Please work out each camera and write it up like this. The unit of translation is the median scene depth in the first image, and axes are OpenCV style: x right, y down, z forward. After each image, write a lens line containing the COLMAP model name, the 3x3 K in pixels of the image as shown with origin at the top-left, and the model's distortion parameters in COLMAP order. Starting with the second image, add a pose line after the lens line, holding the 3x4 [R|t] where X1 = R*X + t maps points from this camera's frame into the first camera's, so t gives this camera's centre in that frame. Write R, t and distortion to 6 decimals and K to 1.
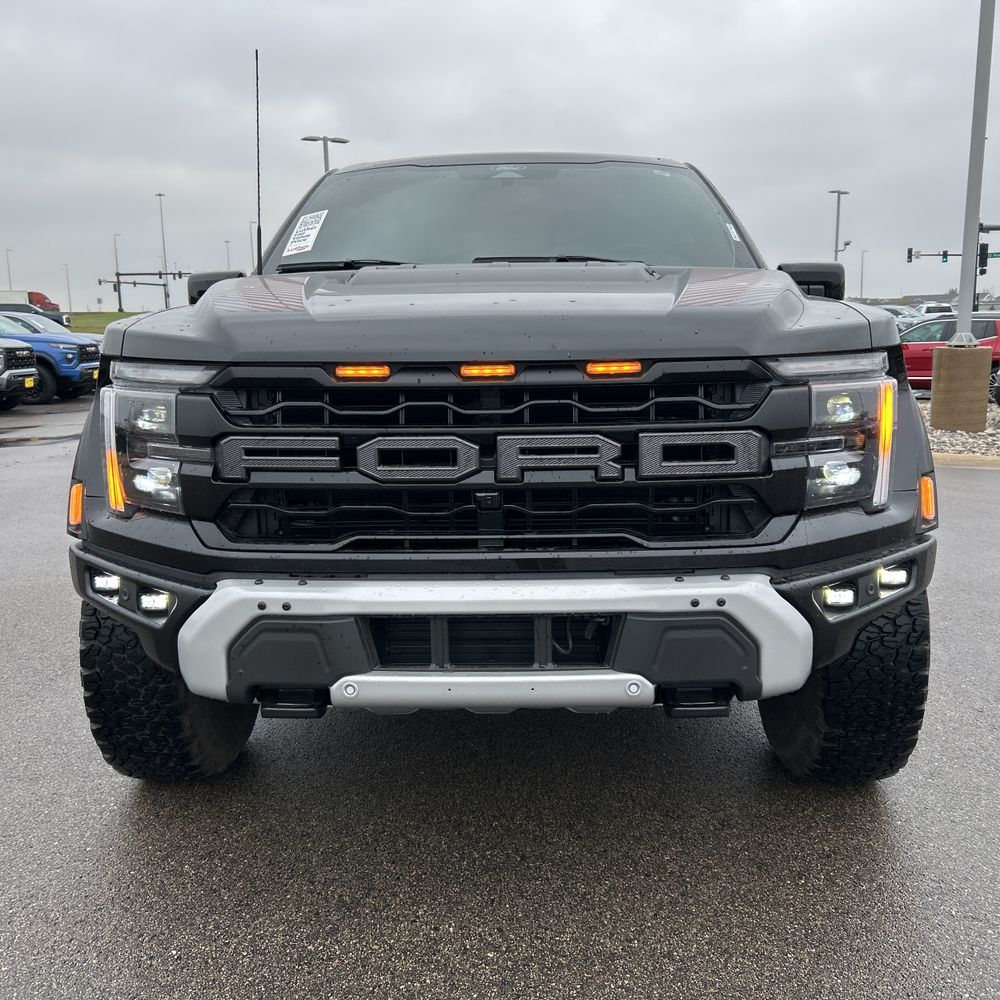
lens RADIAL K [[1010.5, 0, 497.1], [0, 1010.5, 493.7], [0, 0, 1]] dist [0.118700, -0.240639]
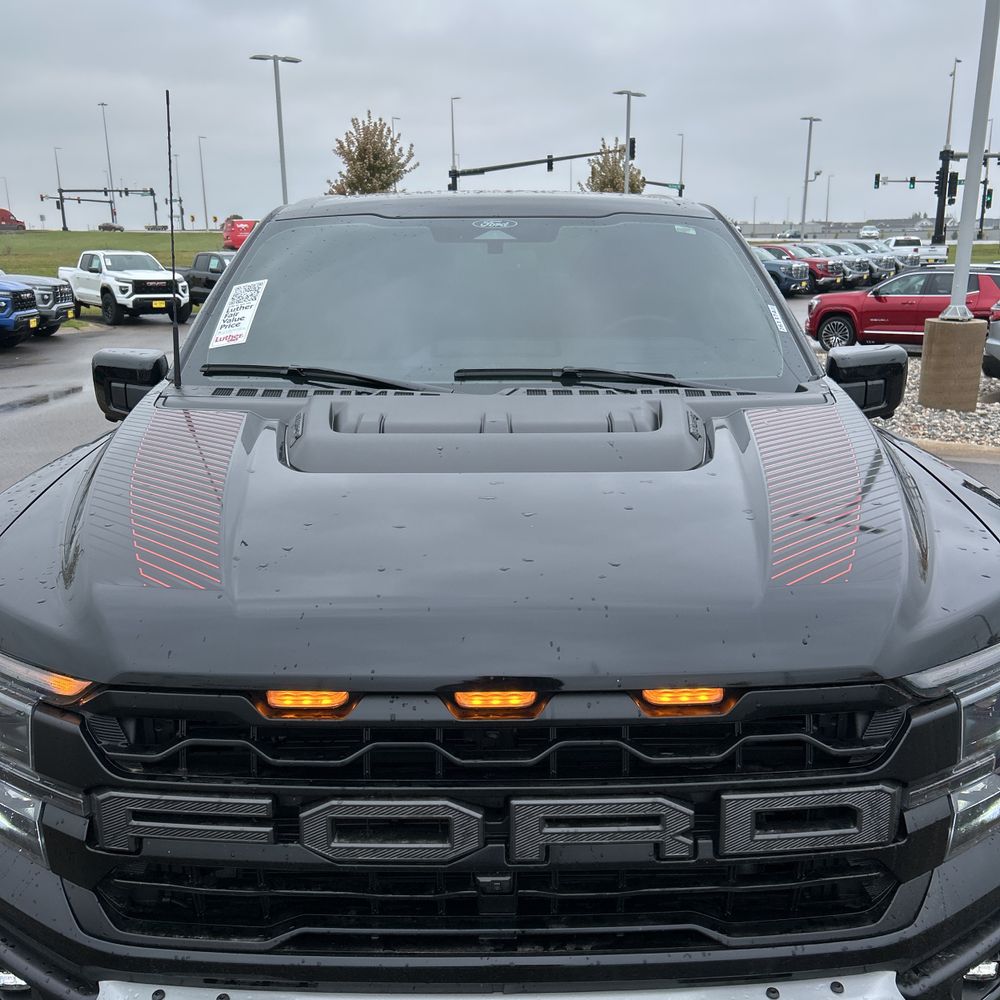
lens RADIAL K [[1016.3, 0, 500.0], [0, 1016.3, 500.0], [0, 0, 1]] dist [0.039442, -0.039400]
pose [[0.999145, -0.002244, 0.041281, -0.019680], [-0.001202, 0.996528, 0.083247, -0.178904], [-0.041324, -0.083226, 0.995674, 0.198685]]
